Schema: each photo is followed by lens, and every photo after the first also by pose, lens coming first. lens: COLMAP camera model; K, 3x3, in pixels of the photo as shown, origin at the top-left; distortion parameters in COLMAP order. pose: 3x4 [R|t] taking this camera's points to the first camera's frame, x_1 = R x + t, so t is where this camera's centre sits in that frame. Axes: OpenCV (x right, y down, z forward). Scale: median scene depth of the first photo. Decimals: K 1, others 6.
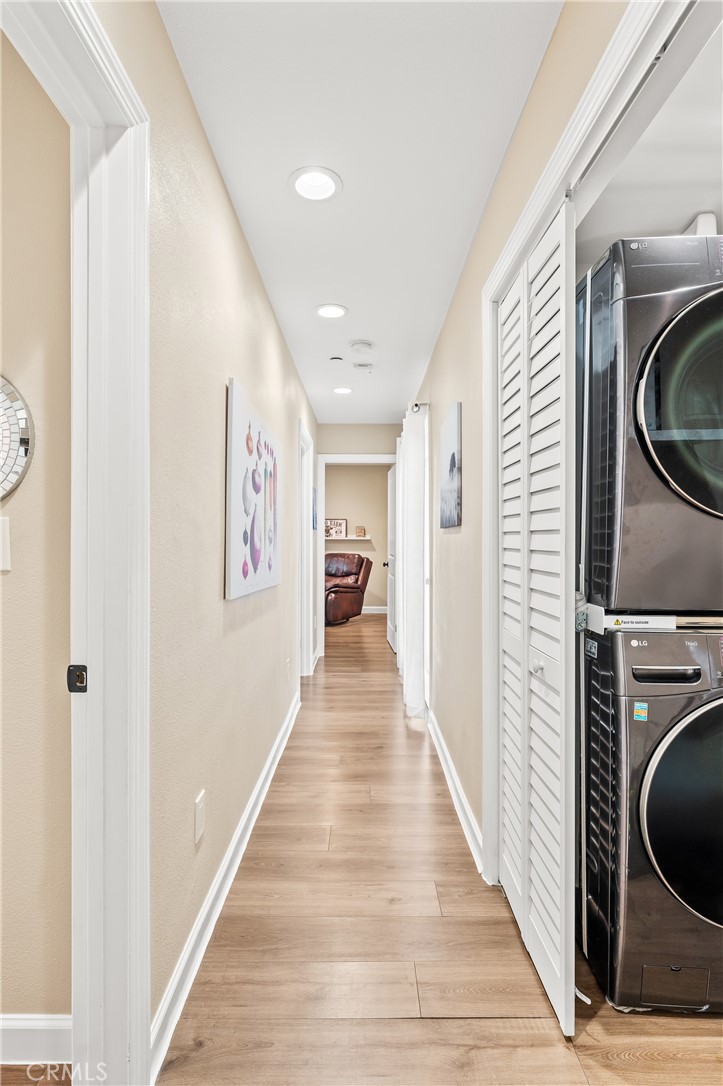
lens RADIAL K [[545.2, 0, 361.1], [0, 545.2, 540.9], [0, 0, 1]] dist [0.002593, 0.000322]
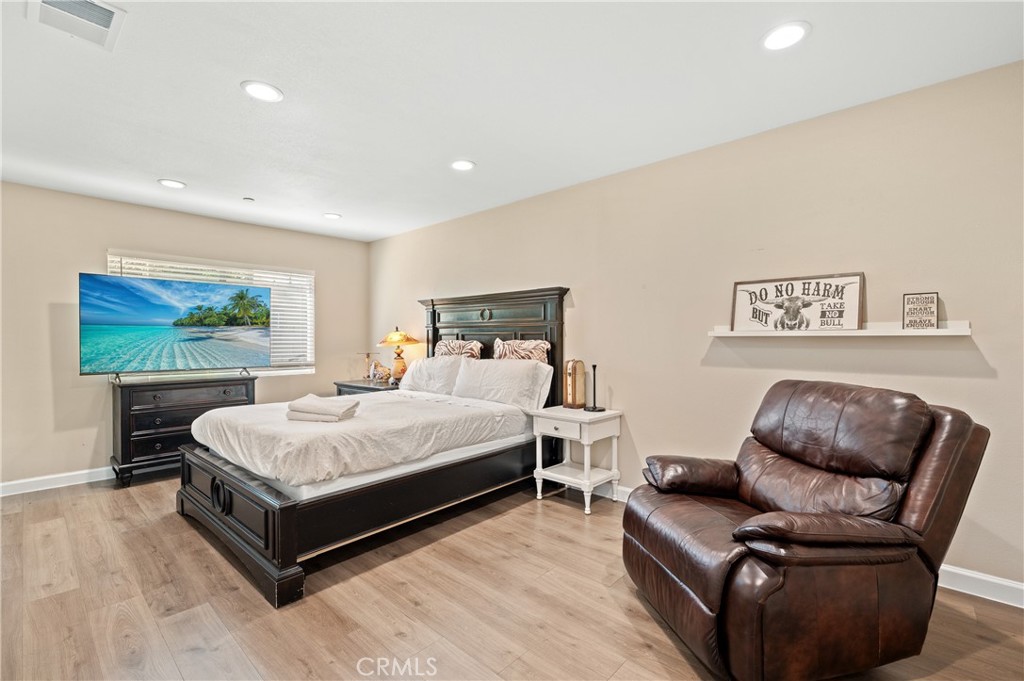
lens RADIAL K [[454.6, 0, 497.5], [0, 454.6, 342.6], [0, 0, 1]] dist [-0.001735, 0.000947]
pose [[0.730734, 0.007196, -0.682624, -0.000770], [-0.002702, 0.999967, 0.007649, -0.000271], [0.682656, -0.003745, 0.730730, 0.707022]]
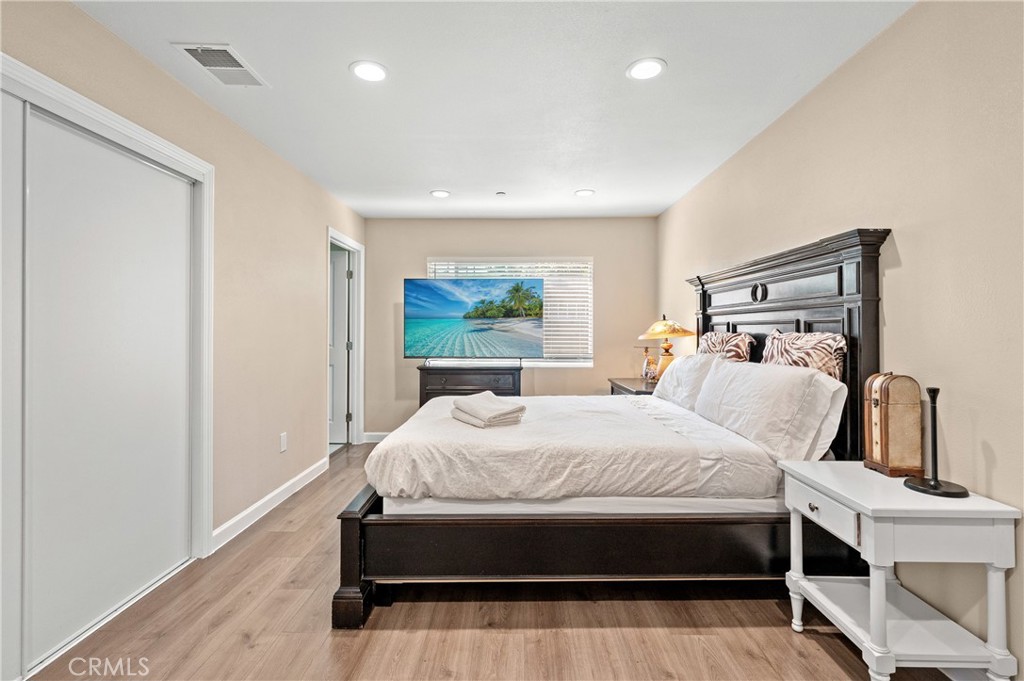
lens RADIAL K [[454.6, 0, 513.5], [0, 454.6, 324.6], [0, 0, 1]] dist [-0.001735, 0.000947]
pose [[0.001408, -0.010458, -0.999944, -0.048358], [-0.003247, 0.999940, -0.010463, -0.000742], [0.999994, 0.003262, 0.001374, 0.993210]]
